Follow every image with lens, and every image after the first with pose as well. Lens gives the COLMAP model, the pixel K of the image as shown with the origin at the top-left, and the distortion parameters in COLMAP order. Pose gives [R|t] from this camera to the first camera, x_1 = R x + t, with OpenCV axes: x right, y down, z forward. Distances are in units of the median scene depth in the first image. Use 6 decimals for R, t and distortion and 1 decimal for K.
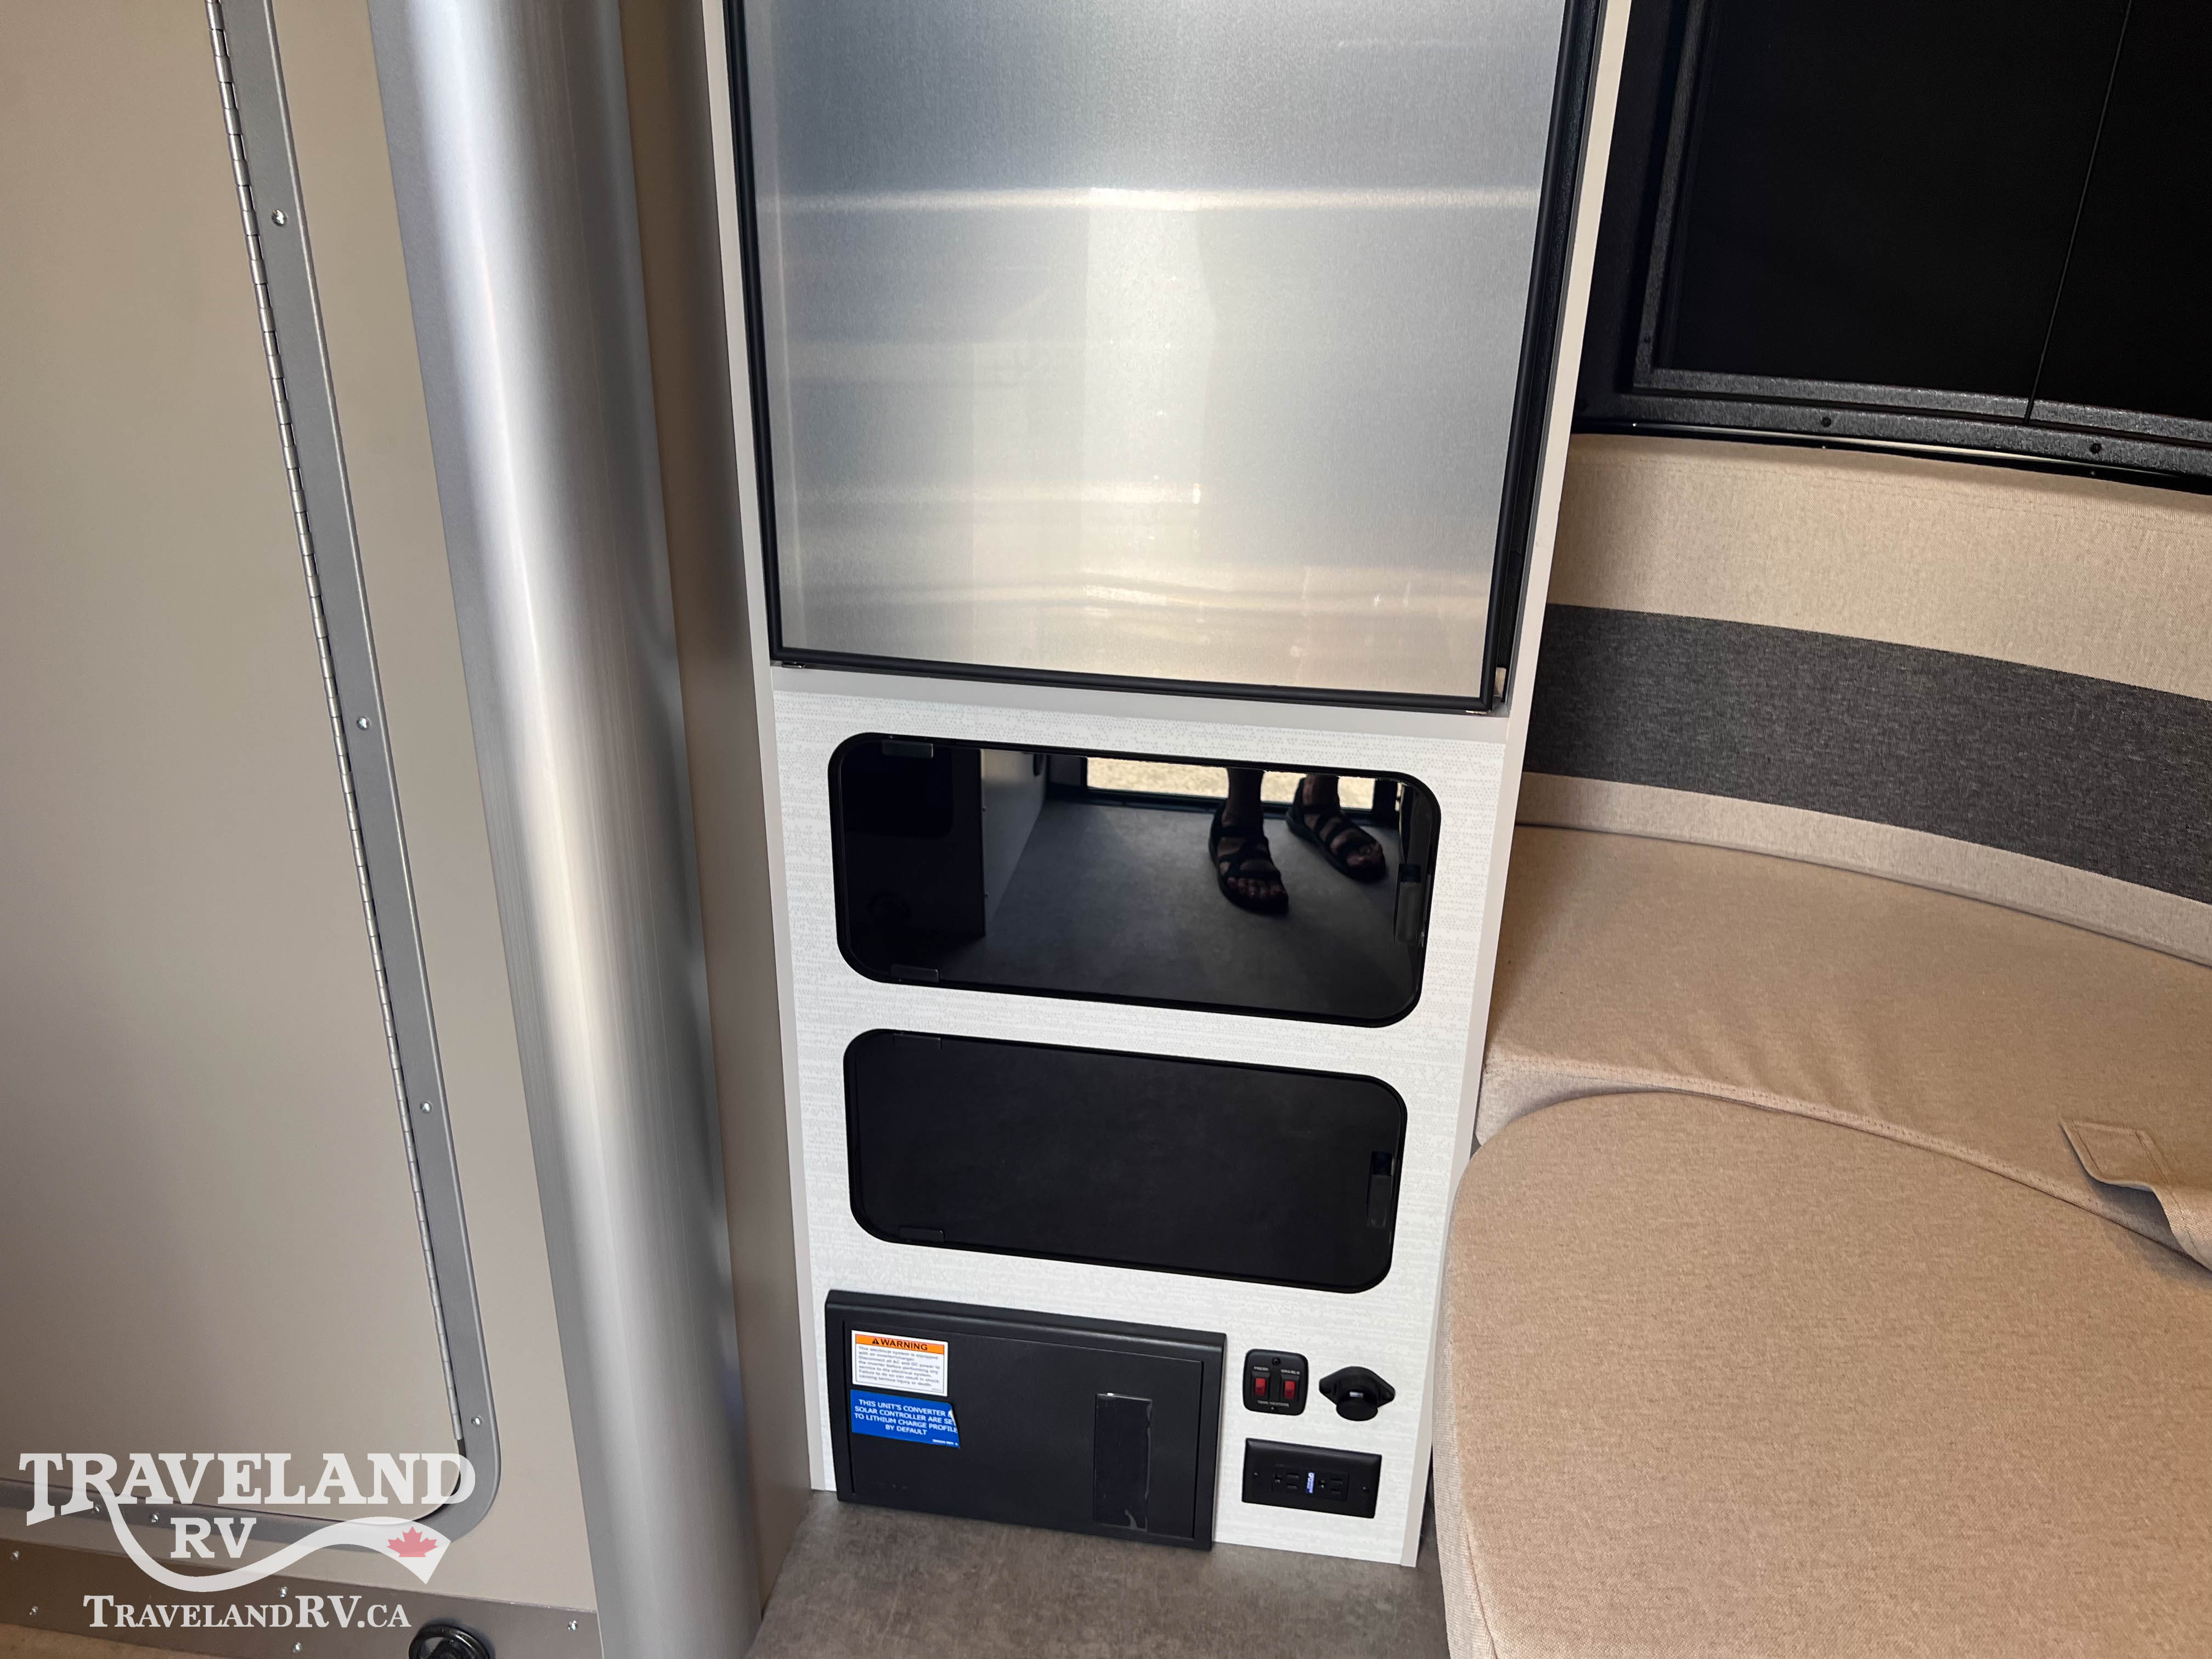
lens RADIAL K [[1675.7, 0, 1133.9], [0, 1675.7, 830.3], [0, 0, 1]] dist [0.049603, -0.063513]
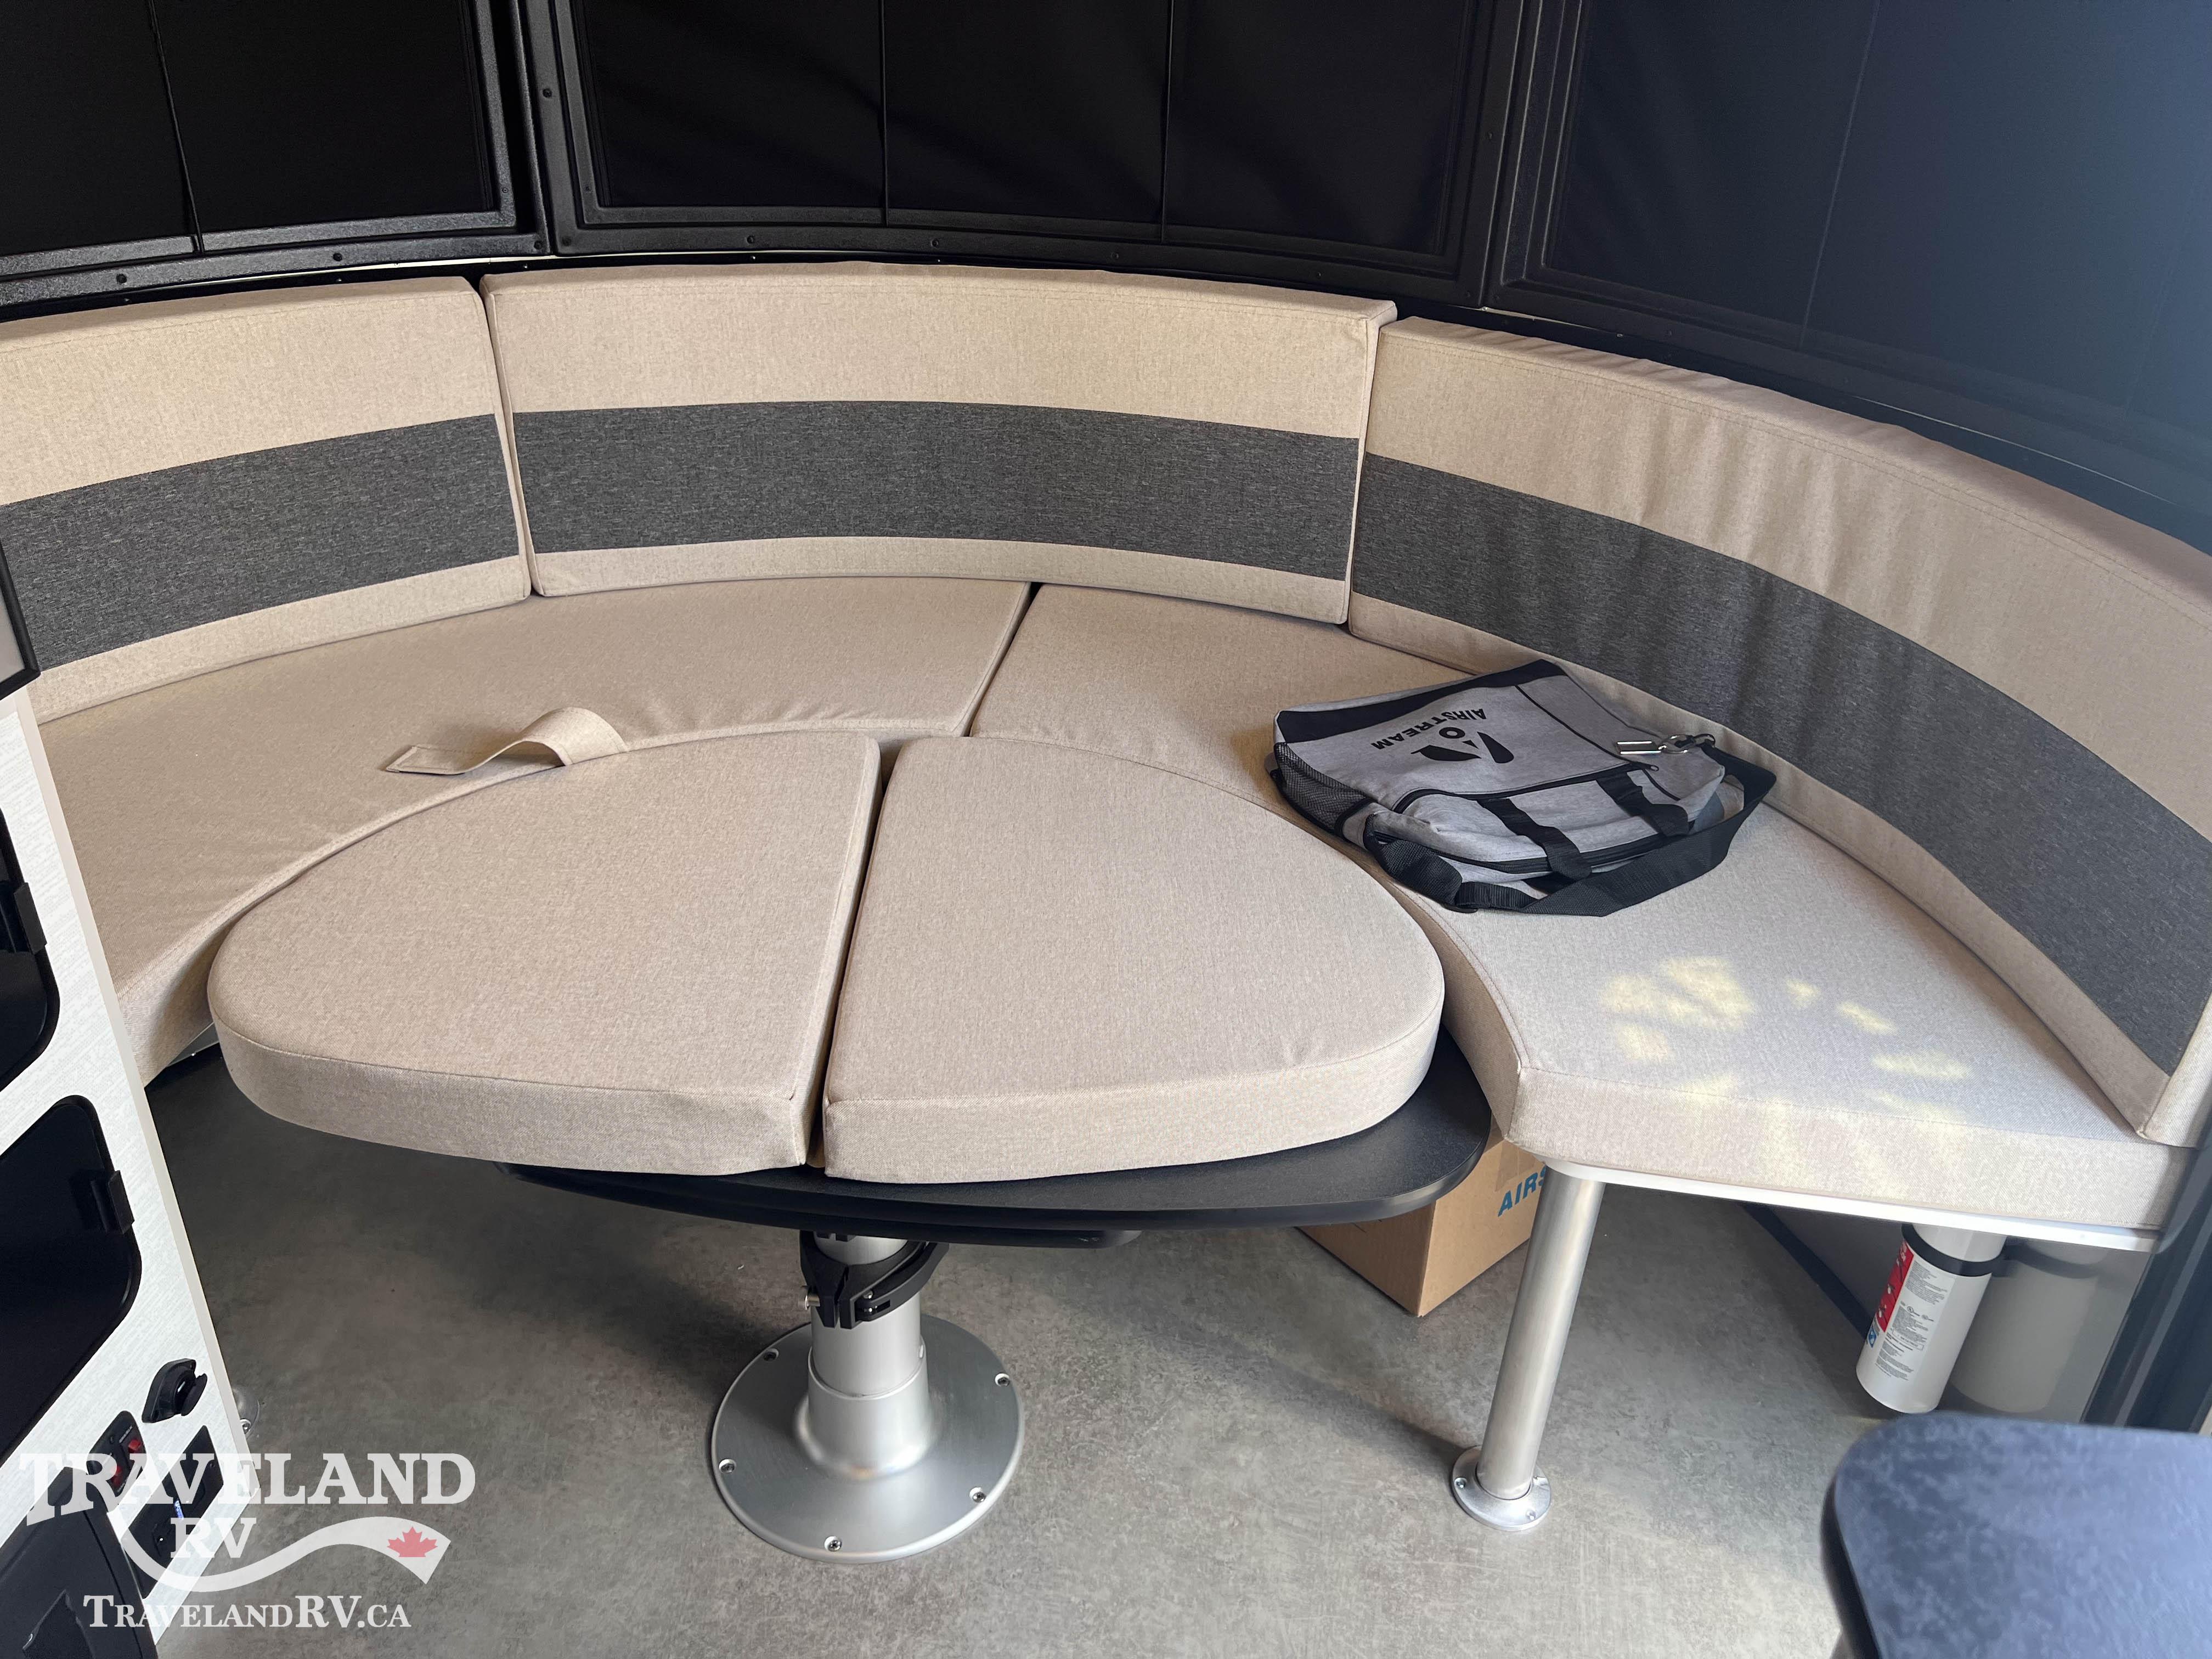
lens RADIAL K [[1675.7, 0, 1124.5], [0, 1675.7, 821.9], [0, 0, 1]] dist [0.049603, -0.063513]
pose [[-0.042389, -0.501480, 0.864130, -0.575727], [0.379689, 0.791931, 0.478206, -0.187795], [-0.924142, 0.348372, 0.156838, 0.222733]]
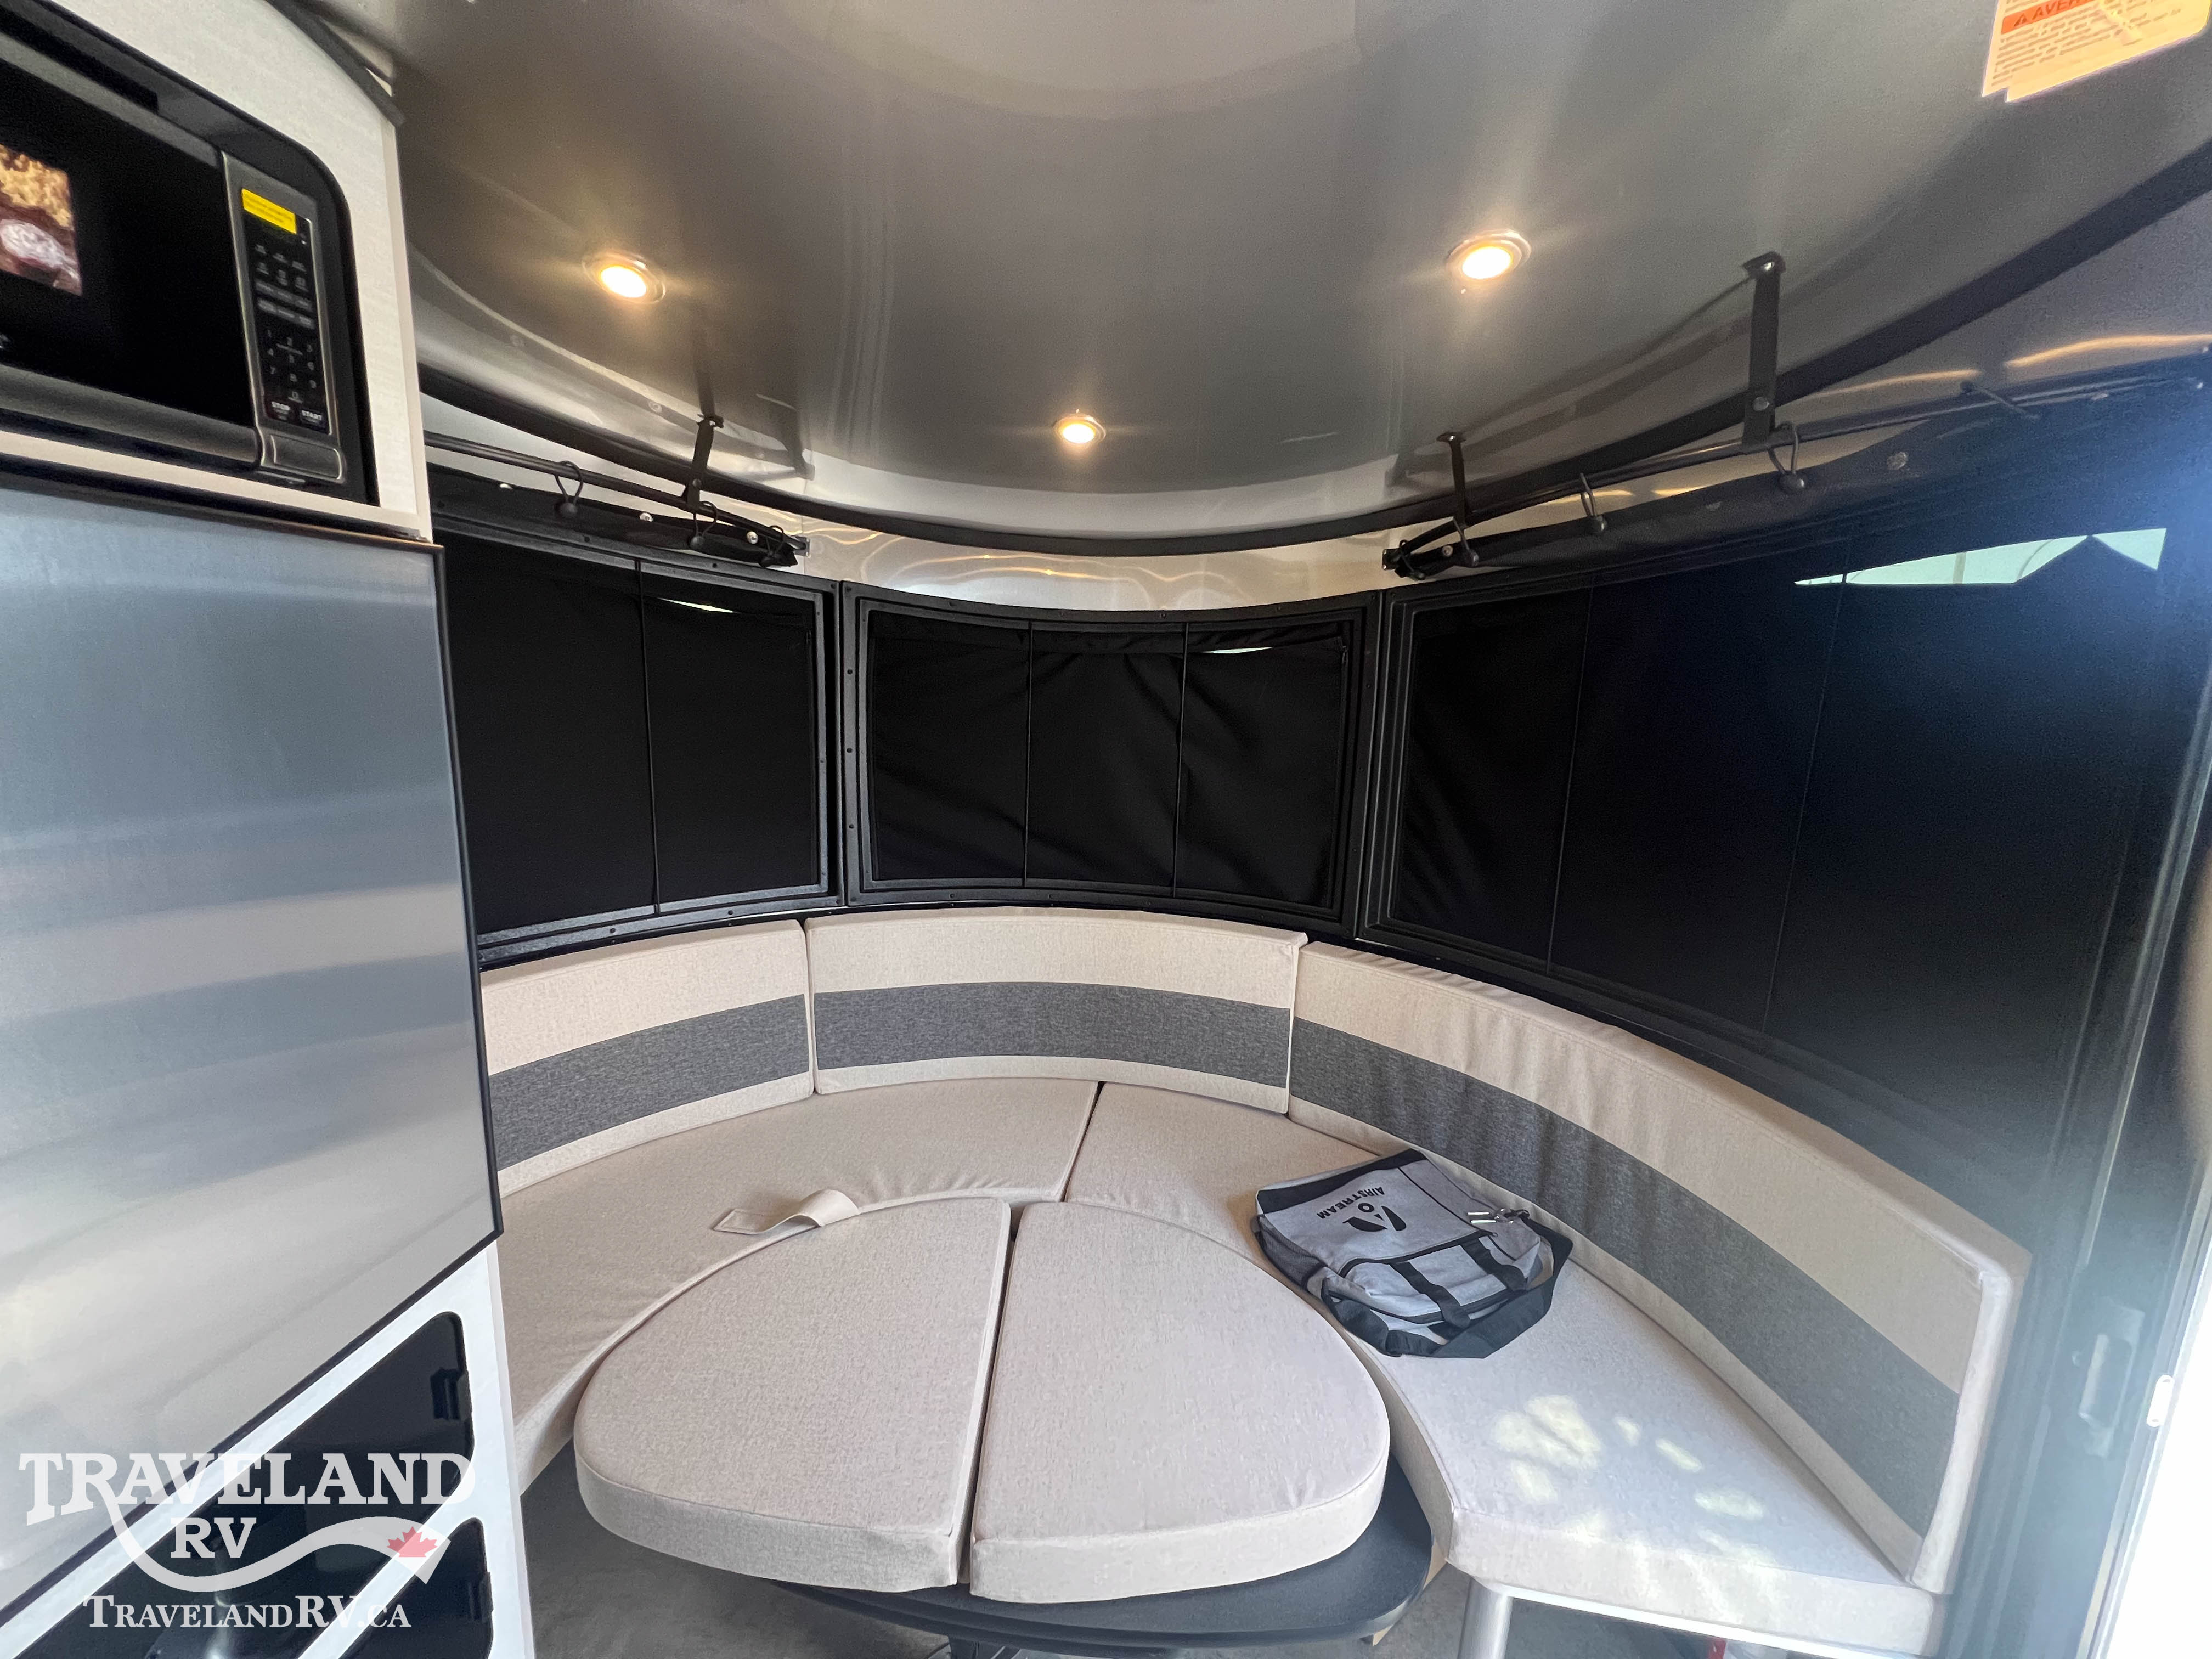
lens RADIAL K [[894.5, 0, 1101.9], [0, 894.5, 830.3], [0, 0, 1]] dist [-0.007510, 0.002419]
pose [[-0.012851, -0.199140, 0.979887, -0.435280], [0.386735, 0.902714, 0.188528, -0.281650], [-0.922101, 0.381379, 0.065413, 0.219419]]
